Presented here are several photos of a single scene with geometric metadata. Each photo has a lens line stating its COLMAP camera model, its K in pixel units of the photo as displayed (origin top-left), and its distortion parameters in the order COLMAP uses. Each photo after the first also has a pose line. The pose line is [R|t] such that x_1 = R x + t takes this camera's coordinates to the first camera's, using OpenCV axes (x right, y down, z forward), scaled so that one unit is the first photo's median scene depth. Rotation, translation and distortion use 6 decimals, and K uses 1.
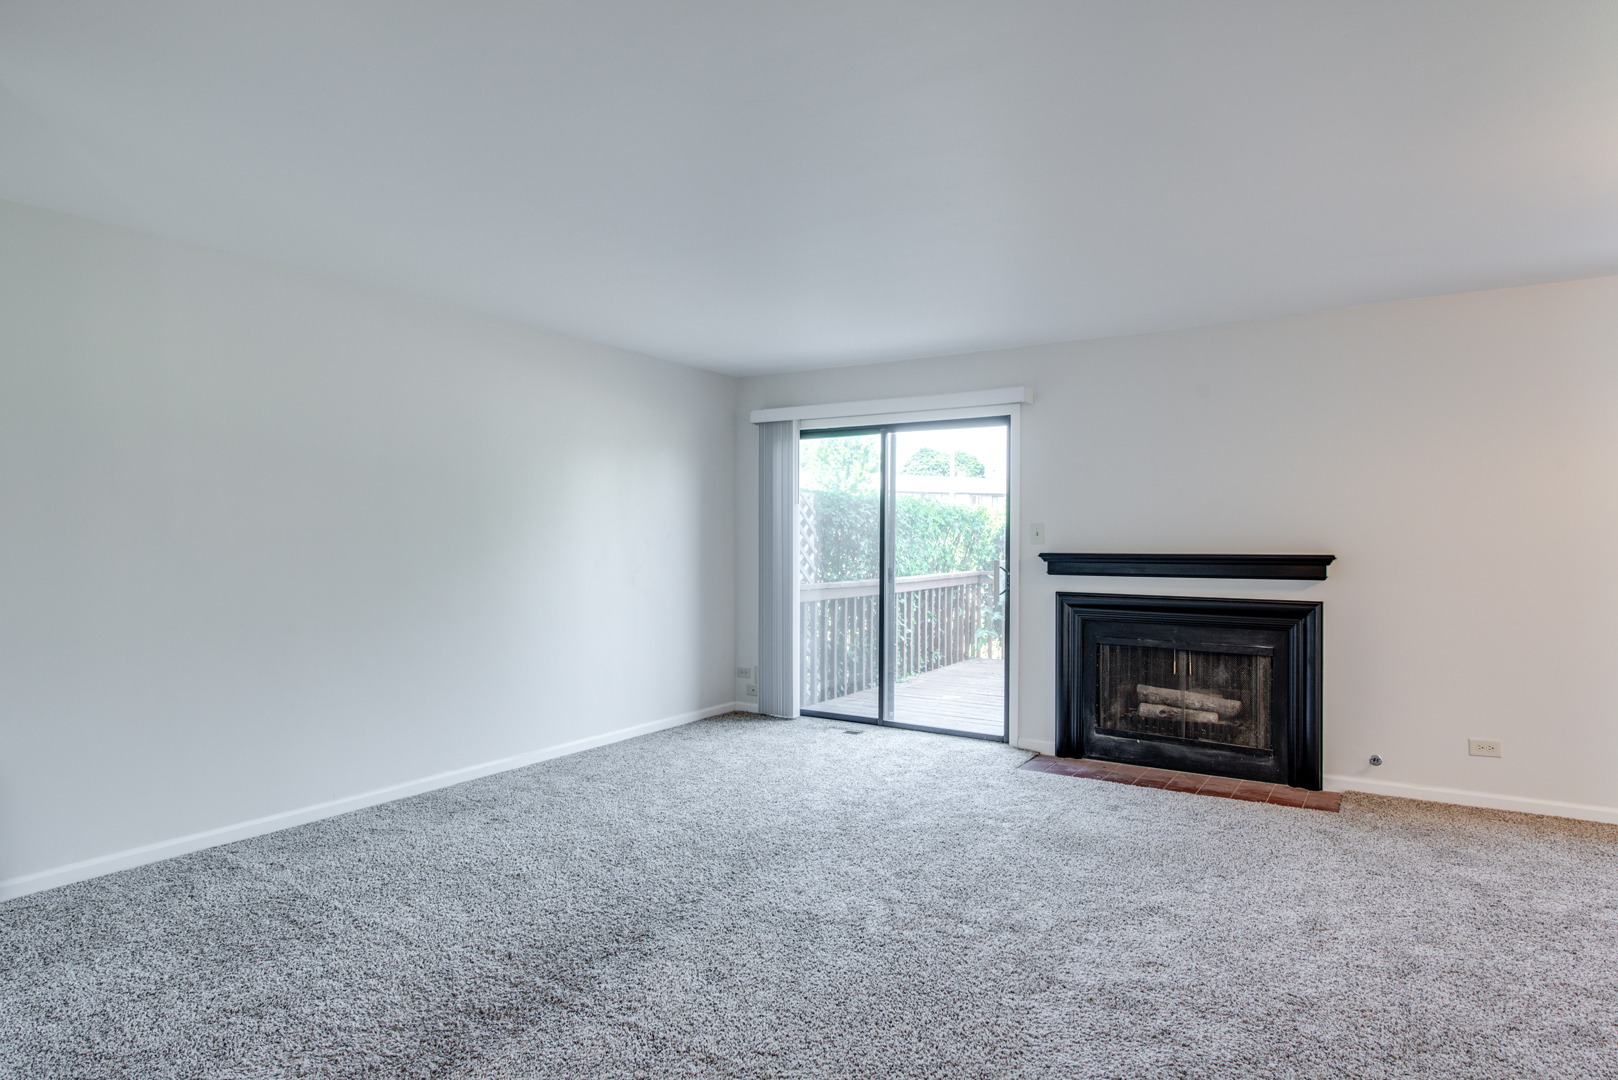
lens RADIAL K [[919.7, 0, 813.3], [0, 919.7, 534.3], [0, 0, 1]] dist [-0.000043, 0.000750]
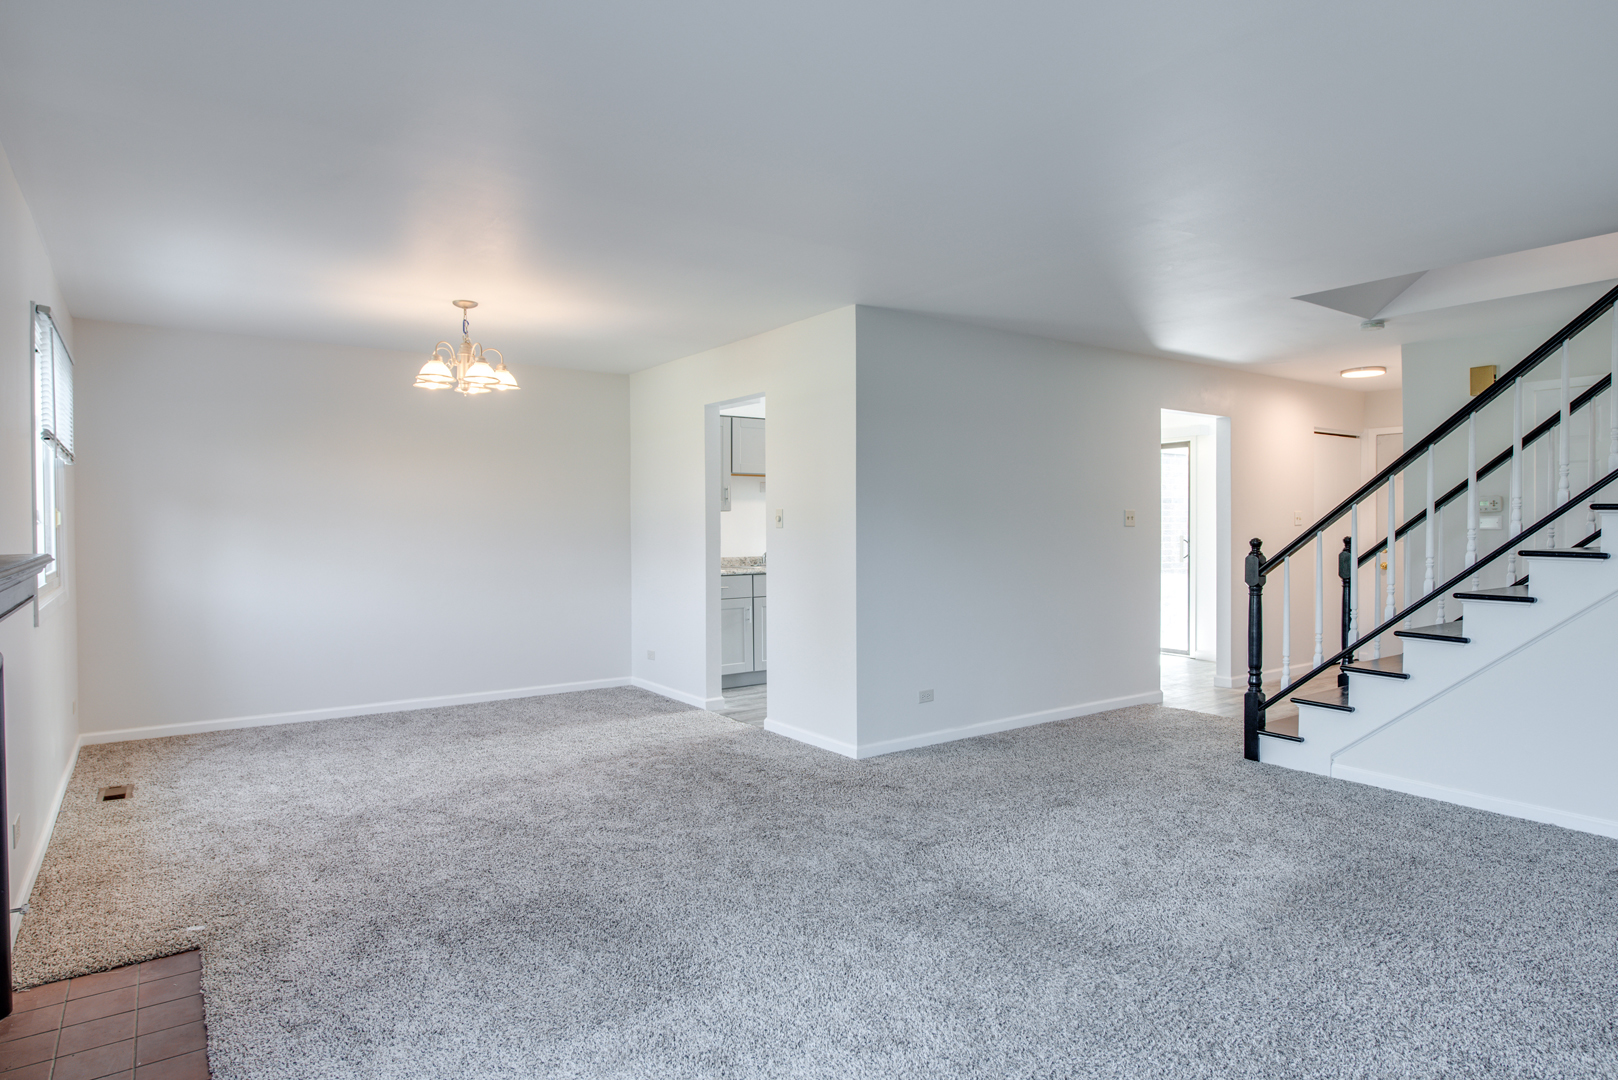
lens RADIAL K [[919.7, 0, 799.9], [0, 919.7, 537.9], [0, 0, 1]] dist [-0.000043, 0.000750]
pose [[-0.917481, -0.000559, 0.397778, -0.071654], [0.006002, 0.999866, 0.015249, 0.004434], [-0.397734, 0.016378, -0.917355, 1.229809]]
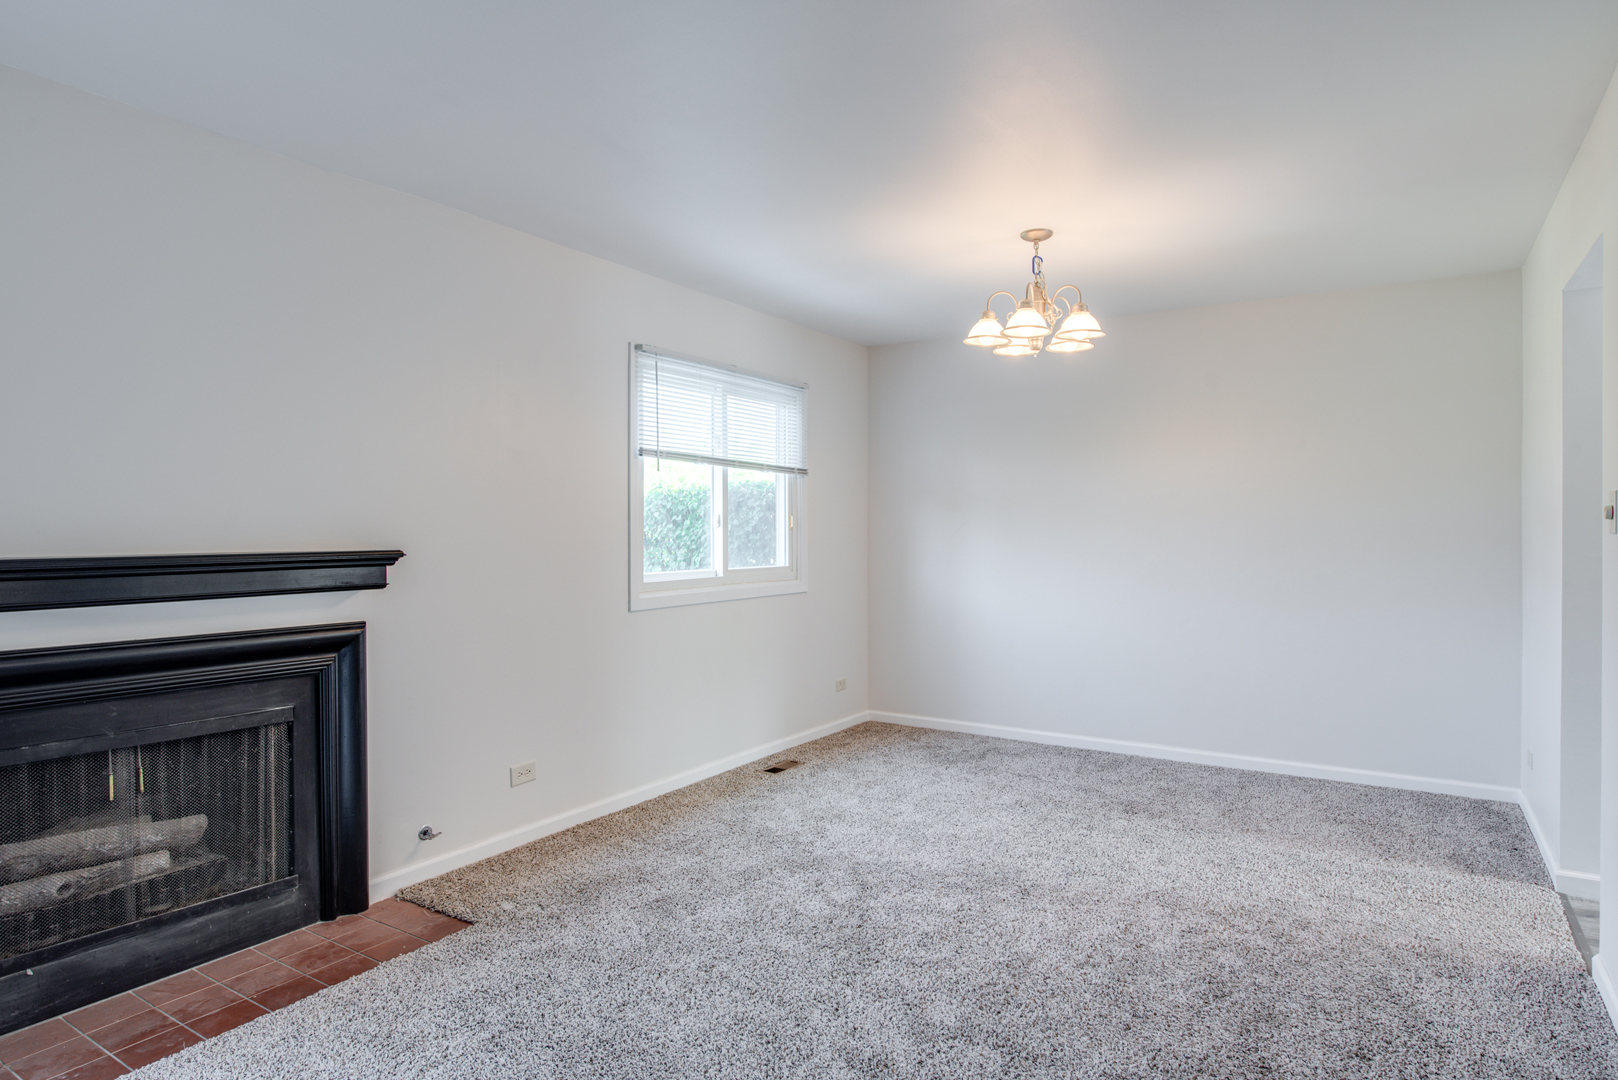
lens RADIAL K [[919.7, 0, 814.1], [0, 919.7, 535.2], [0, 0, 1]] dist [-0.000043, 0.000750]
pose [[0.008137, -0.004179, 0.999958, -0.100711], [-0.001511, 0.999990, 0.004192, 0.007275], [-0.999966, -0.001545, 0.008131, 0.638759]]
